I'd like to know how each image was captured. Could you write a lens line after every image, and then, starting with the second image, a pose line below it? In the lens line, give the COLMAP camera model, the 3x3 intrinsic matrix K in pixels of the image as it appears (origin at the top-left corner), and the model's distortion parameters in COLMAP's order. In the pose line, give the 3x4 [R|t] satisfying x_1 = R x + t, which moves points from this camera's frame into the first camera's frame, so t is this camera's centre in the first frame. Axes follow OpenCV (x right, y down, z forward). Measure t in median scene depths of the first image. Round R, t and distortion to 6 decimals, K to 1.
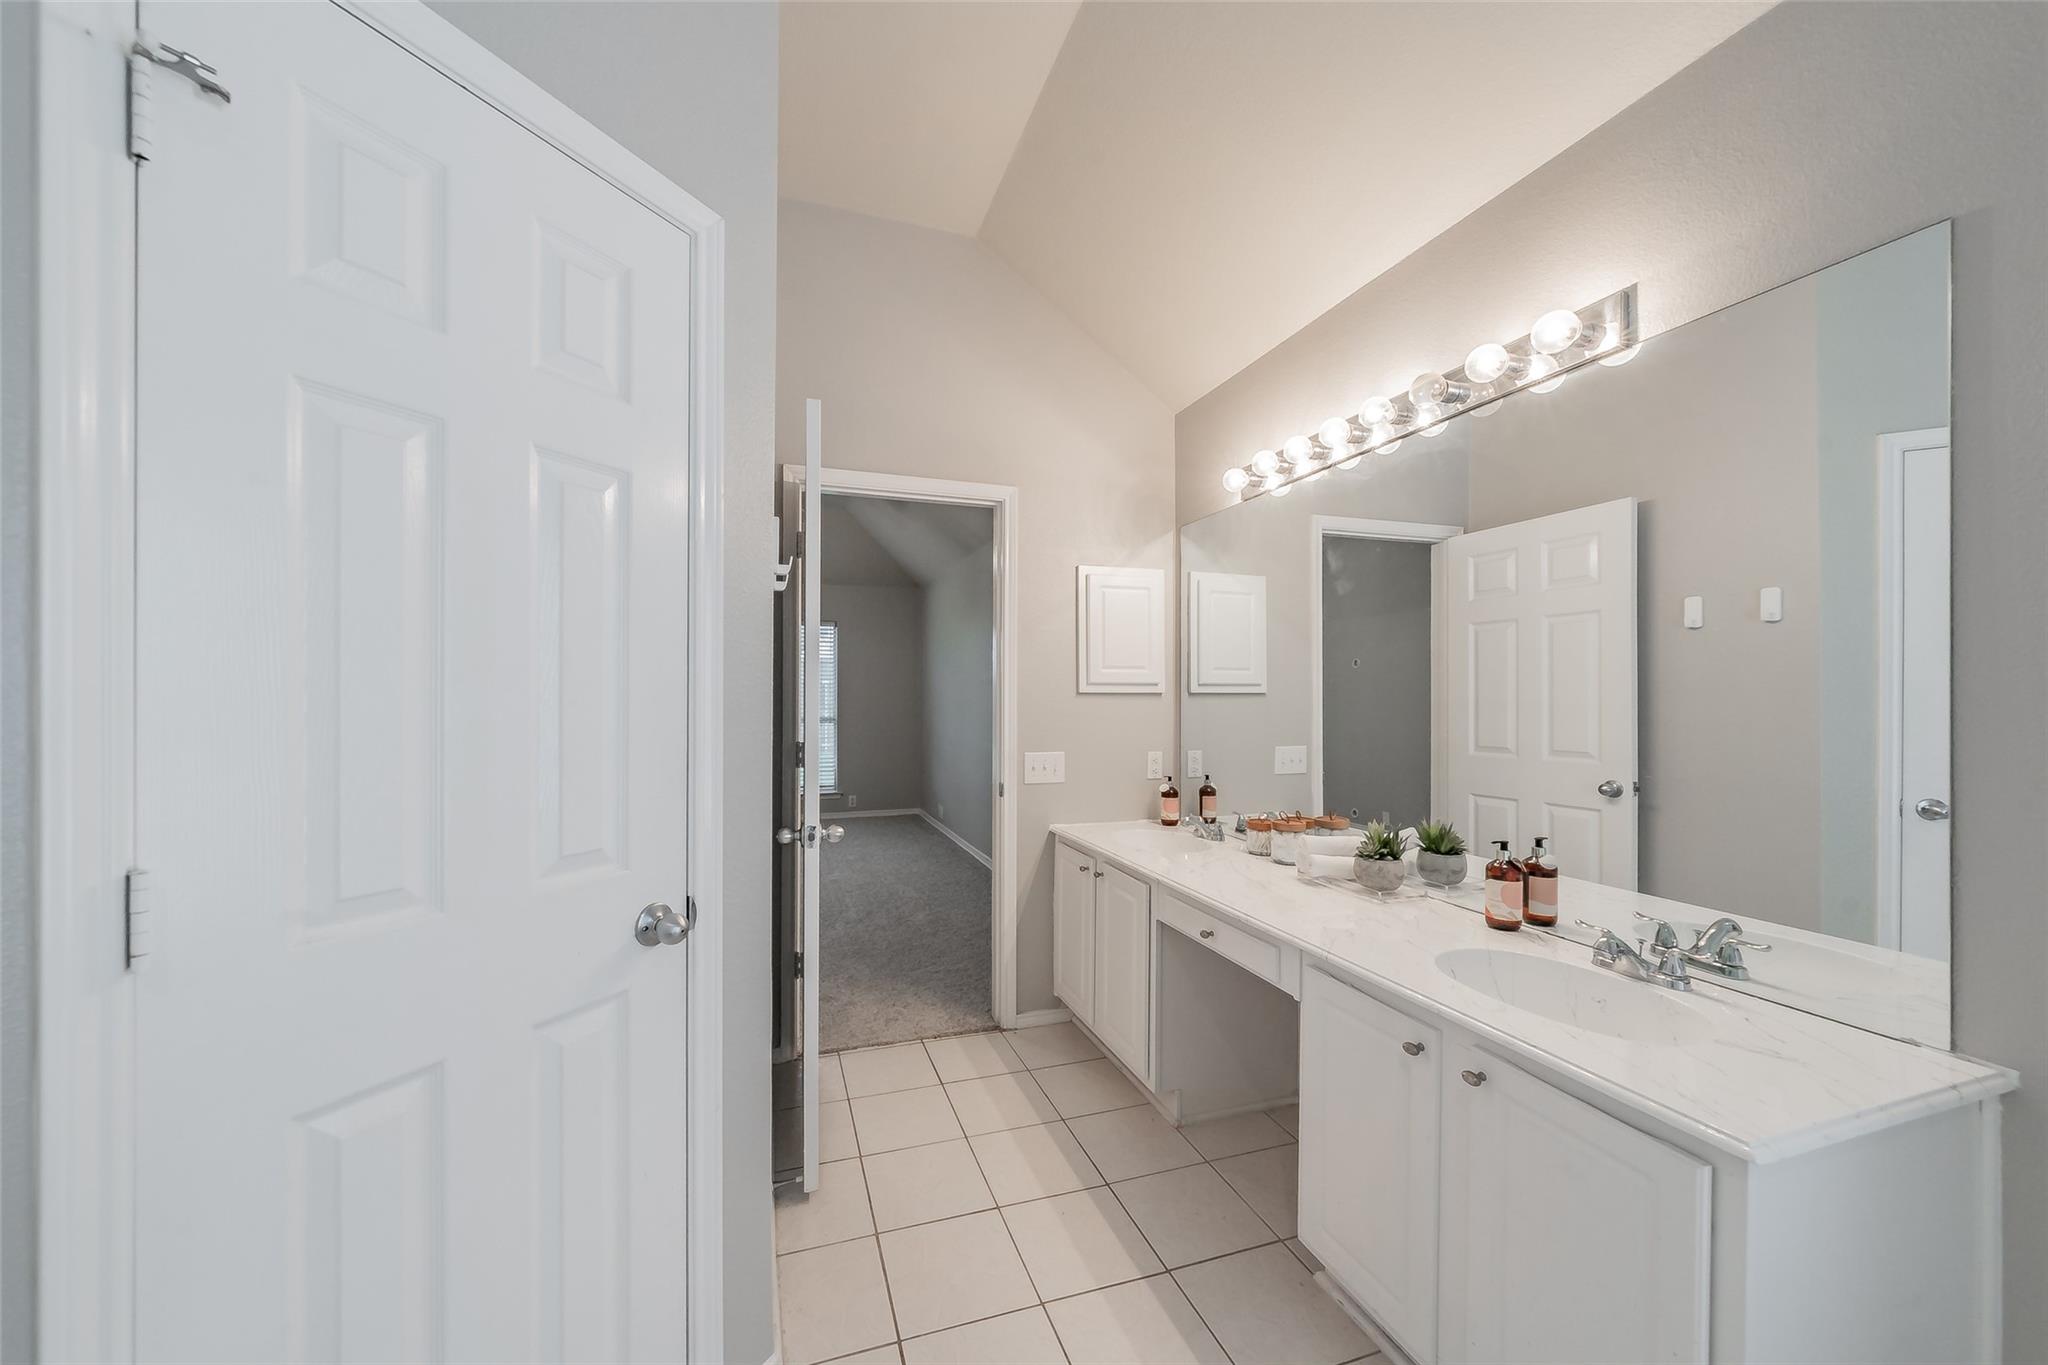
lens RADIAL K [[711.5, 0, 1014.5], [0, 711.5, 700.7], [0, 0, 1]] dist [-0.001062, -0.000415]
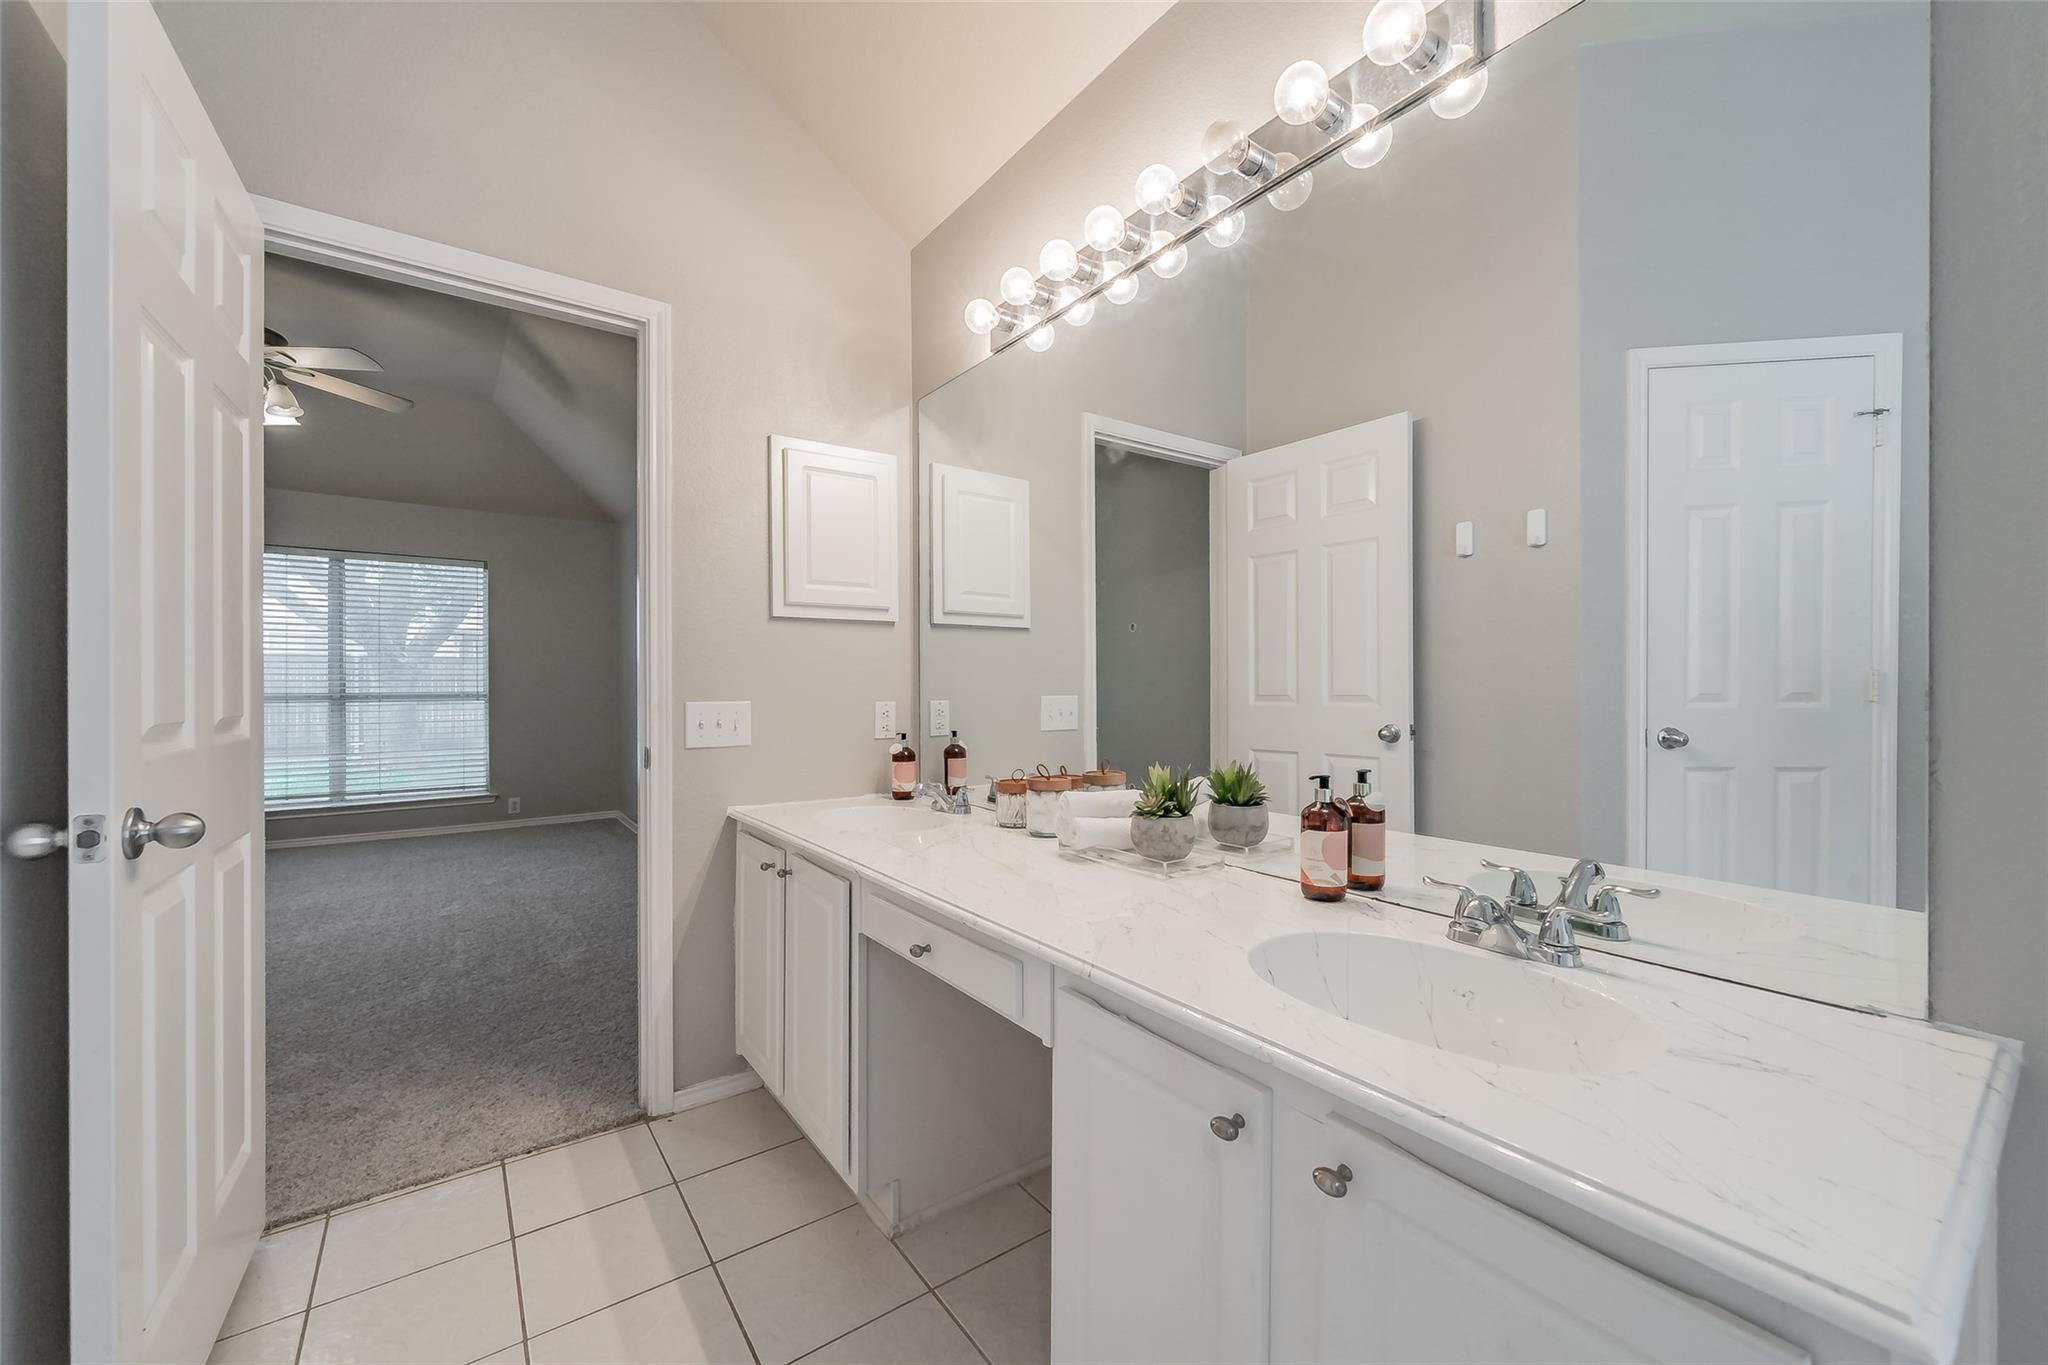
lens RADIAL K [[810.5, 0, 1031.8], [0, 810.5, 683.9], [0, 0, 1]] dist [0.000632, -0.000892]
pose [[0.947908, -0.006456, 0.318479, 0.093525], [0.003769, 0.999952, 0.009052, 0.058433], [-0.318522, -0.007380, 0.947887, 0.196155]]
